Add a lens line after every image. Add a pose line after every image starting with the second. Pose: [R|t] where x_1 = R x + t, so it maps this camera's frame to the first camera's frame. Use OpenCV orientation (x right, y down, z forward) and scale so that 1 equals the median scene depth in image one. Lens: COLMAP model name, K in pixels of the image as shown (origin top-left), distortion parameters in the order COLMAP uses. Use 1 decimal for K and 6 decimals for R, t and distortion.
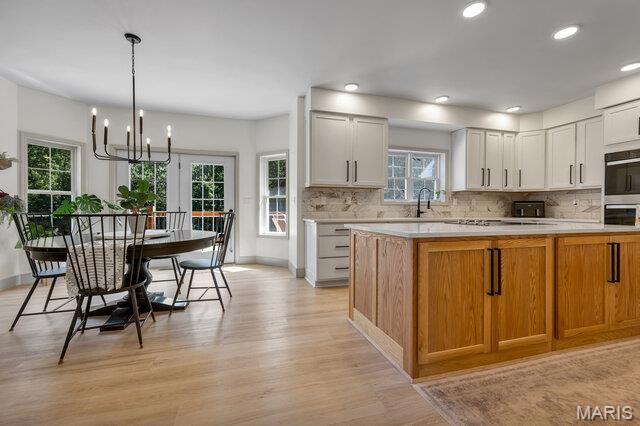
lens RADIAL K [[263.5, 0, 323.3], [0, 263.5, 206.4], [0, 0, 1]] dist [0.004407, -0.000404]
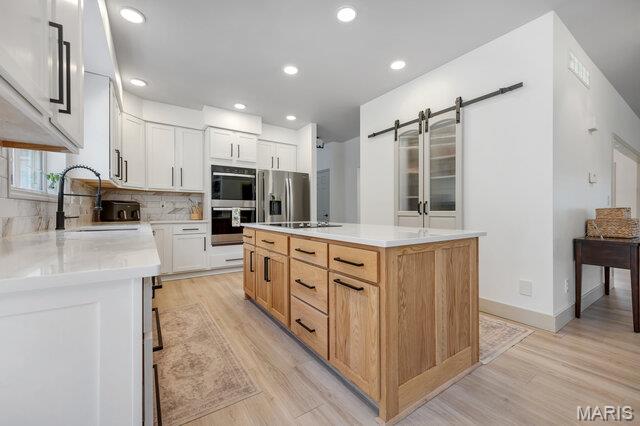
lens RADIAL K [[263.5, 0, 314.7], [0, 263.5, 212.7], [0, 0, 1]] dist [0.004407, -0.000404]
pose [[-0.291580, -0.007762, 0.956515, -0.177961], [-0.008767, 0.999947, 0.005442, 0.006678], [-0.956506, -0.006799, -0.291633, 0.731947]]
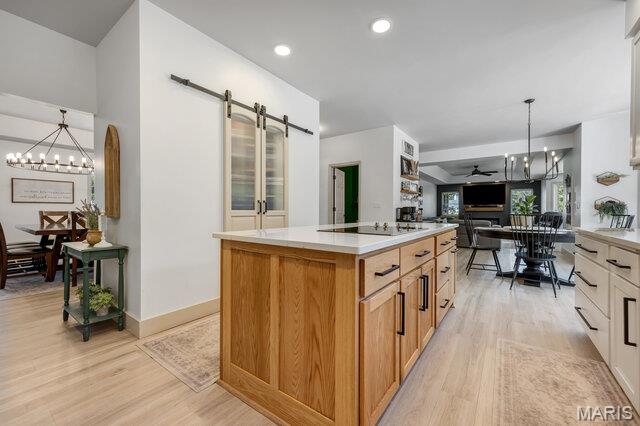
lens RADIAL K [[263.5, 0, 327.1], [0, 263.5, 211.4], [0, 0, 1]] dist [0.004407, -0.000404]
pose [[-0.766347, -0.004006, -0.642414, 0.746943], [0.004525, 0.999922, -0.011633, 0.015303], [0.642411, -0.011821, -0.766269, 0.872854]]
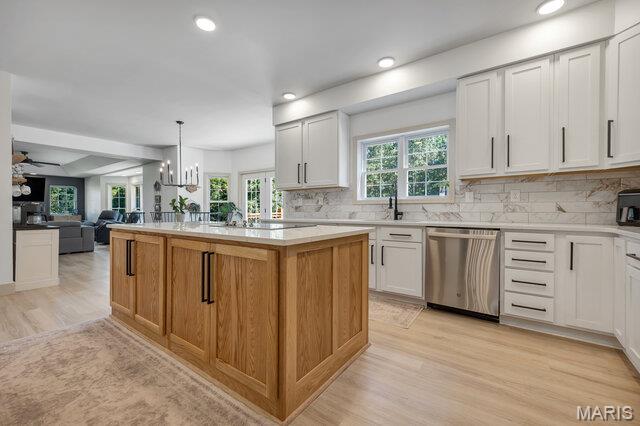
lens RADIAL K [[263.5, 0, 312.8], [0, 263.5, 210.2], [0, 0, 1]] dist [0.004407, -0.000404]
pose [[0.620544, -0.003794, -0.784162, 0.873070], [0.011420, 0.999926, 0.004200, 0.007889], [0.784088, -0.011561, 0.620542, 0.353476]]
